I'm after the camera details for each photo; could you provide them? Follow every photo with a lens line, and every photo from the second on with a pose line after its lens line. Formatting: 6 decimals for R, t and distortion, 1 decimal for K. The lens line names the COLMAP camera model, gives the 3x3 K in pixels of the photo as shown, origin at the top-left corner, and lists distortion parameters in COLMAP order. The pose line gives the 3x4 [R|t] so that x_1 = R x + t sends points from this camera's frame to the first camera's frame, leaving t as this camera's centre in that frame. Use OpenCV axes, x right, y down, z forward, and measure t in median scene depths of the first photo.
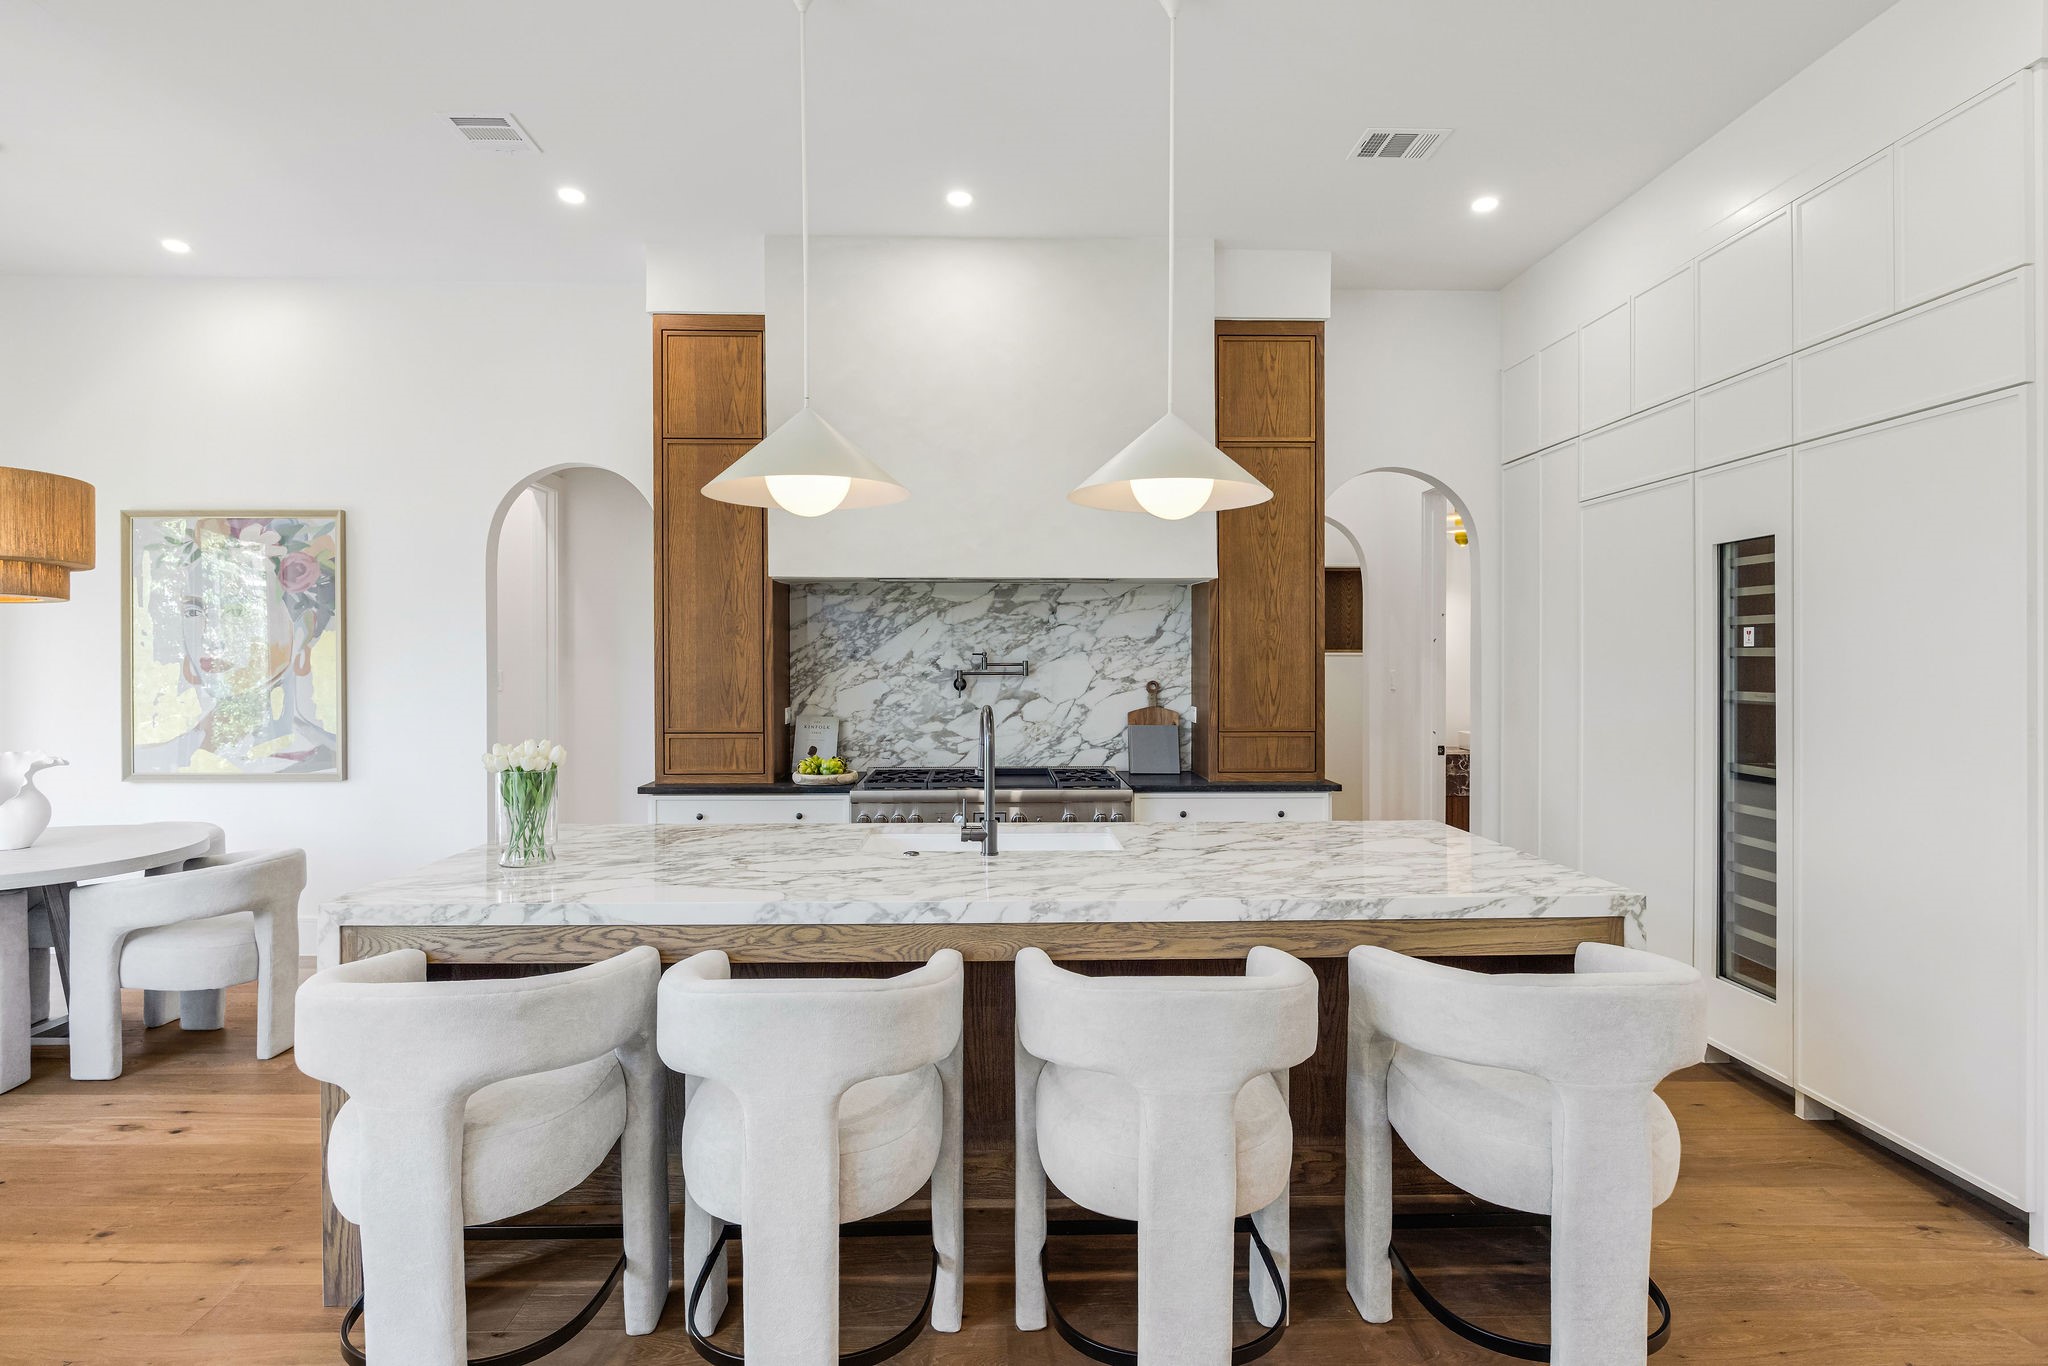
lens RADIAL K [[1102.0, 0, 1016.8], [0, 1102.0, 662.5], [0, 0, 1]] dist [-0.004697, 0.001279]
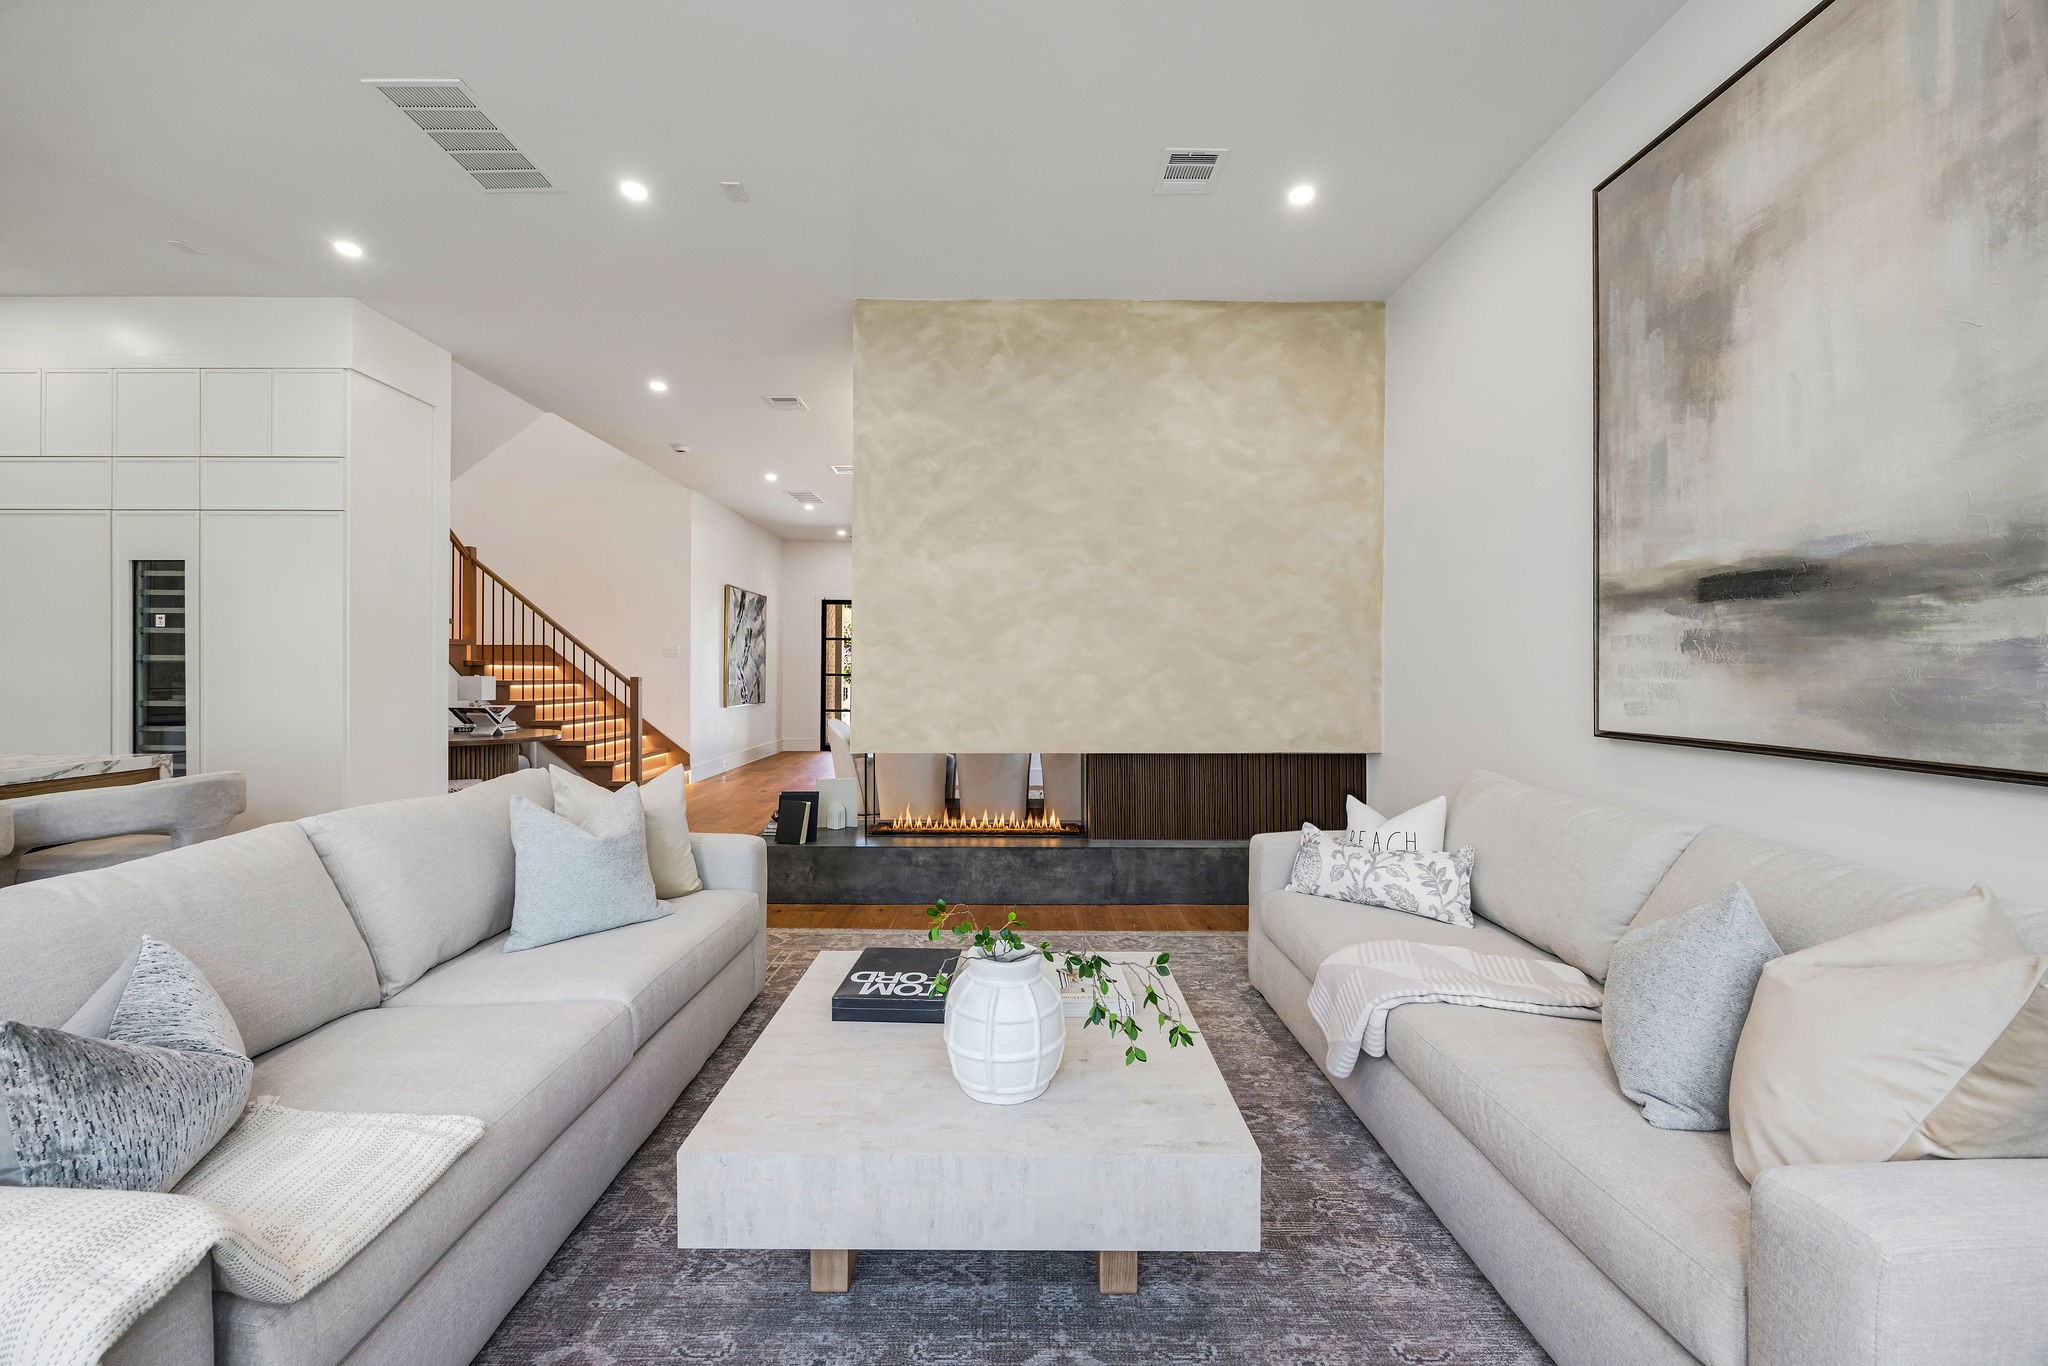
lens RADIAL K [[813.4, 0, 1025.0], [0, 813.4, 678.4], [0, 0, 1]] dist [-0.007883, 0.001958]
pose [[0.015484, -0.006588, 0.999858, -0.347632], [-0.004854, 0.999966, 0.006664, 0.032609], [-0.999868, -0.004957, 0.015452, -0.205472]]
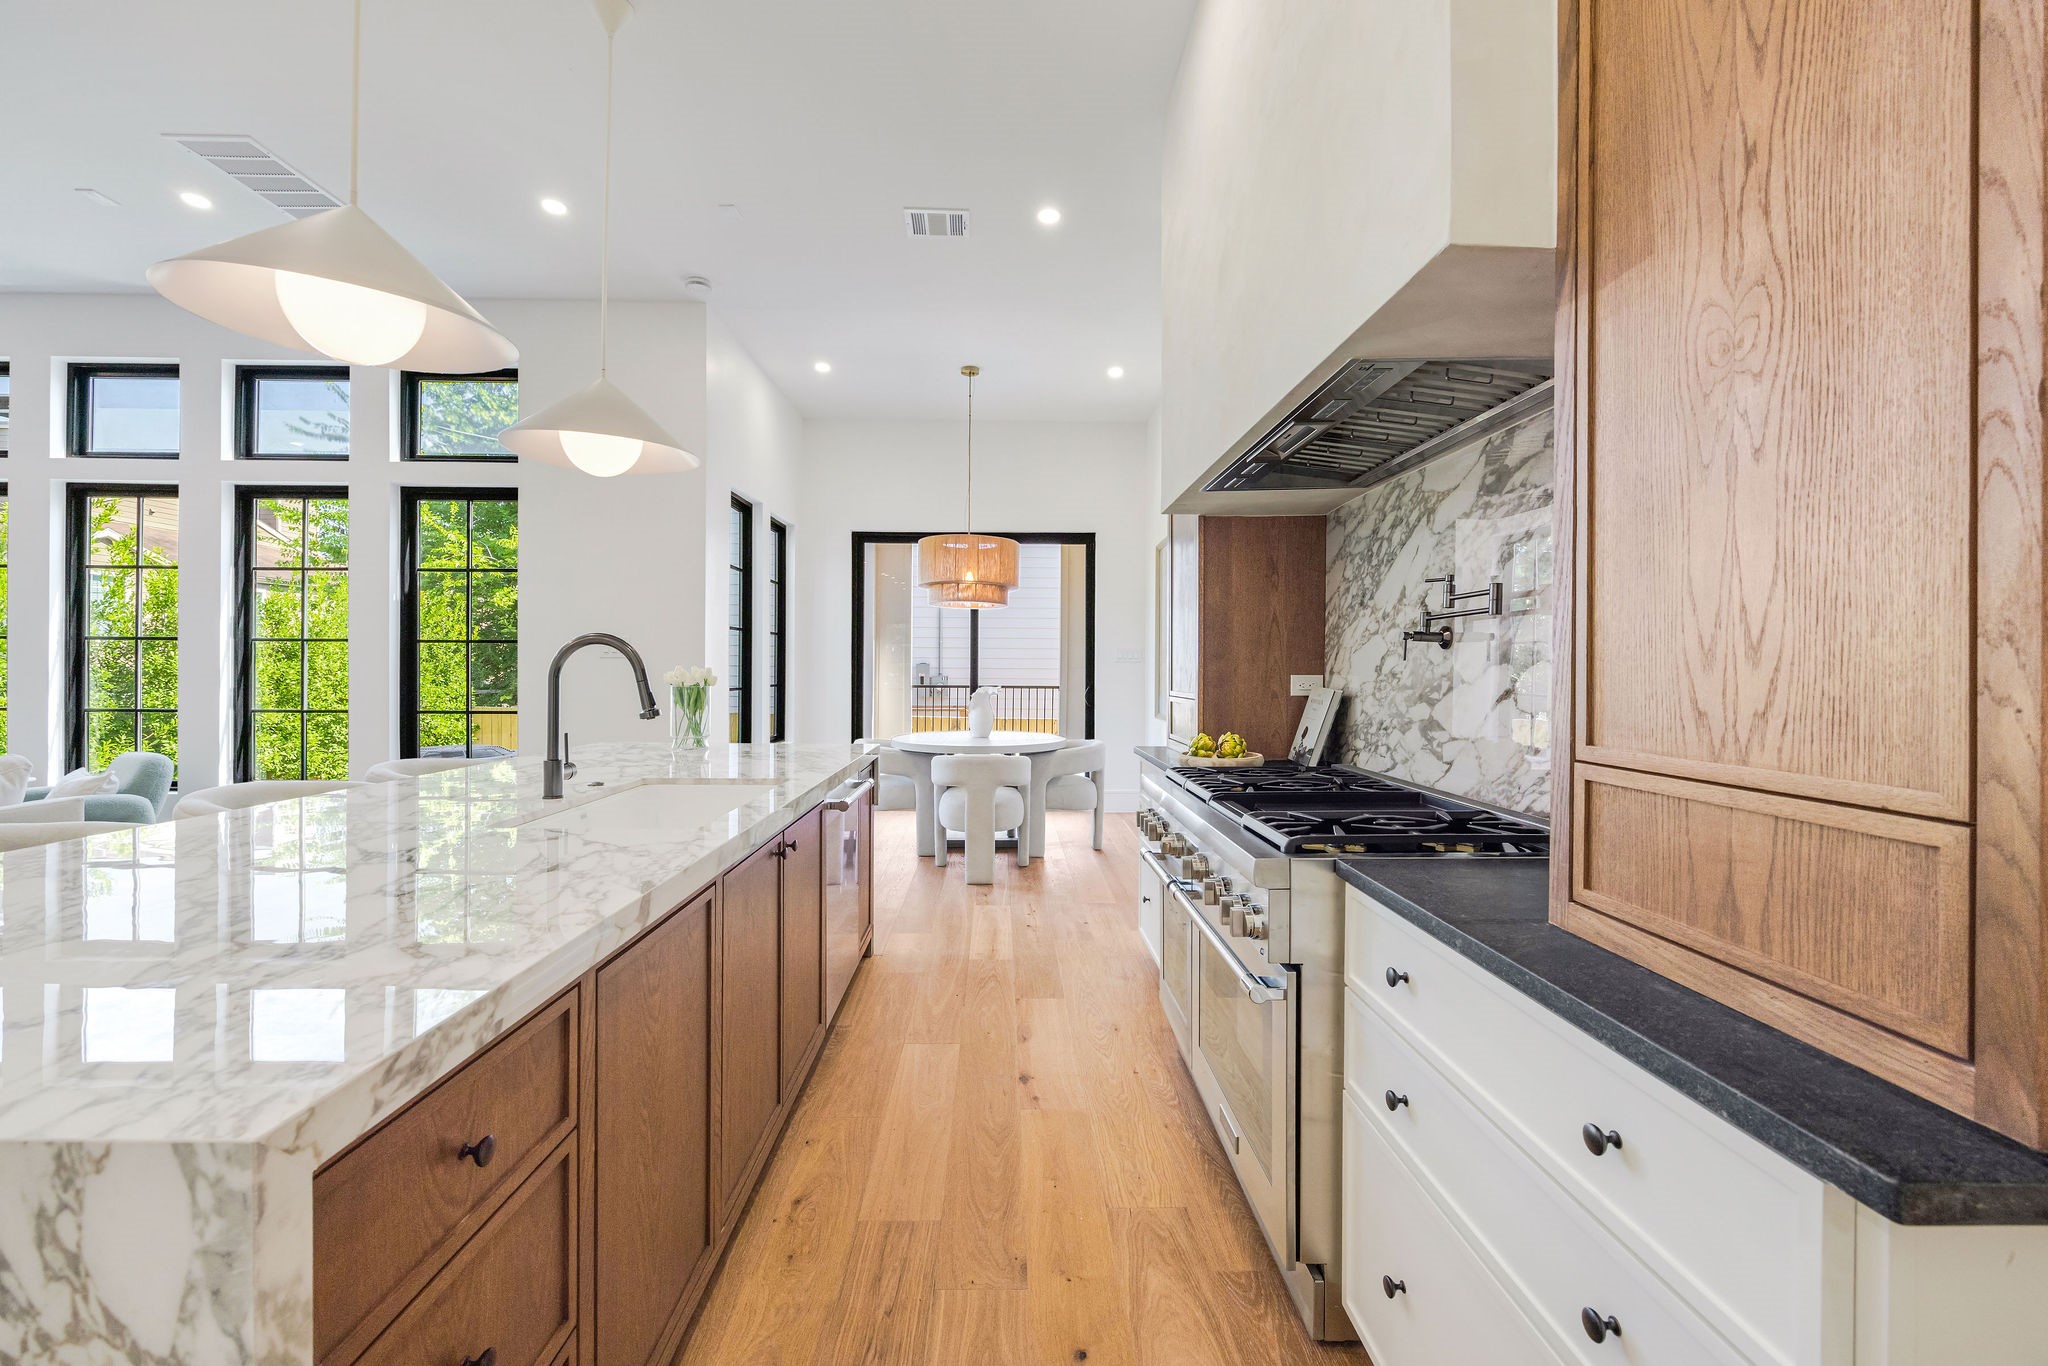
lens RADIAL K [[813.4, 0, 1012.2], [0, 813.4, 673.2], [0, 0, 1]] dist [-0.007883, 0.001958]
pose [[-0.007506, 0.006876, -0.999948, 0.364356], [-0.009386, 0.999932, 0.006947, 0.037336], [0.999928, 0.009438, -0.007441, 0.792004]]
